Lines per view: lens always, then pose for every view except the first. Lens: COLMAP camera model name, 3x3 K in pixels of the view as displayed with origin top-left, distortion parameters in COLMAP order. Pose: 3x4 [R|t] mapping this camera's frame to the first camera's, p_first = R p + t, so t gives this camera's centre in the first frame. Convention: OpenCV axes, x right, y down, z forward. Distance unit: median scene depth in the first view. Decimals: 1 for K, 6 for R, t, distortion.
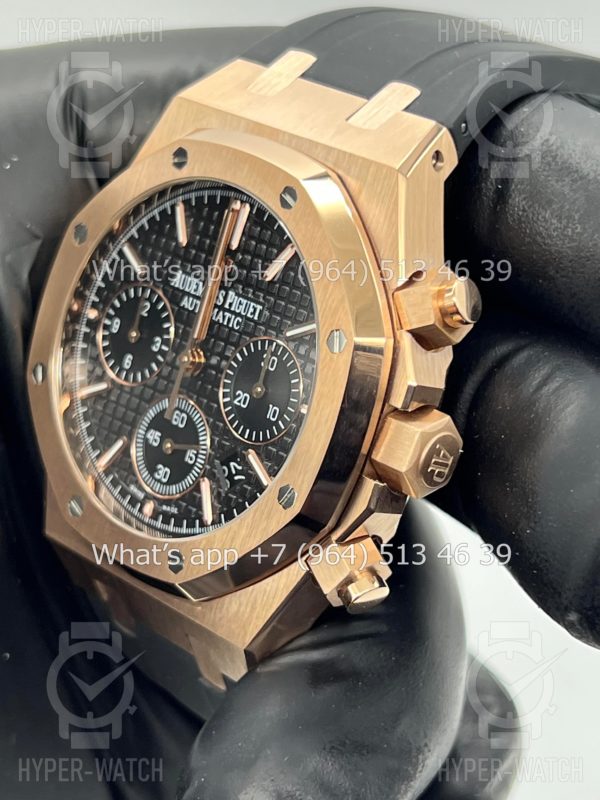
lens RADIAL K [[1880.7, 0, 299.9], [0, 1880.7, 403.0], [0, 0, 1]] dist [0.236622, 0.000000]
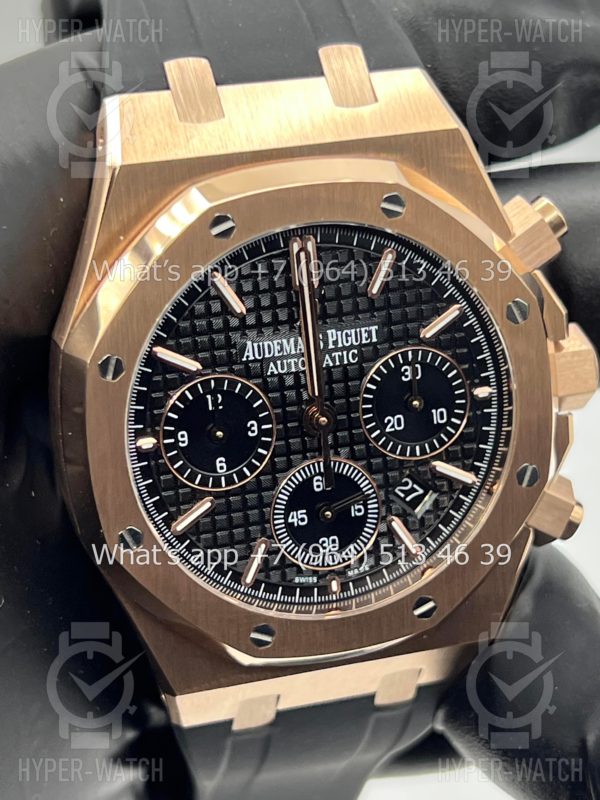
lens RADIAL K [[1880.7, 0, 298.0], [0, 1880.7, 402.6], [0, 0, 1]] dist [0.236622, 0.000000]
pose [[0.491082, -0.509660, 0.706459, -0.690338], [0.370820, 0.856143, 0.359878, -0.355073], [-0.788245, 0.085240, 0.609429, 0.456305]]
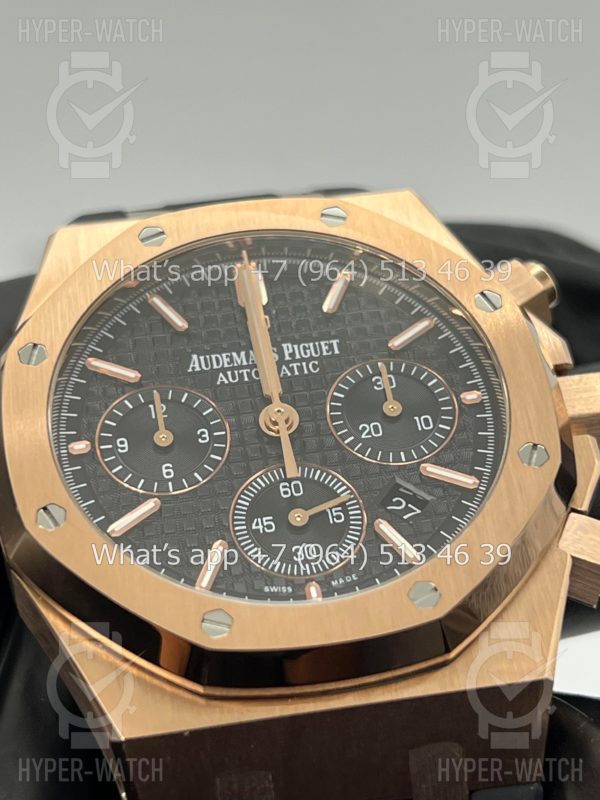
lens RADIAL K [[1880.7, 0, 297.6], [0, 1880.7, 400.9], [0, 0, 1]] dist [0.236622, 0.000000]
pose [[0.628737, 0.047956, 0.776138, -0.664638], [0.473060, 0.768574, -0.430708, 0.315057], [-0.617174, 0.637962, 0.460545, 0.621080]]
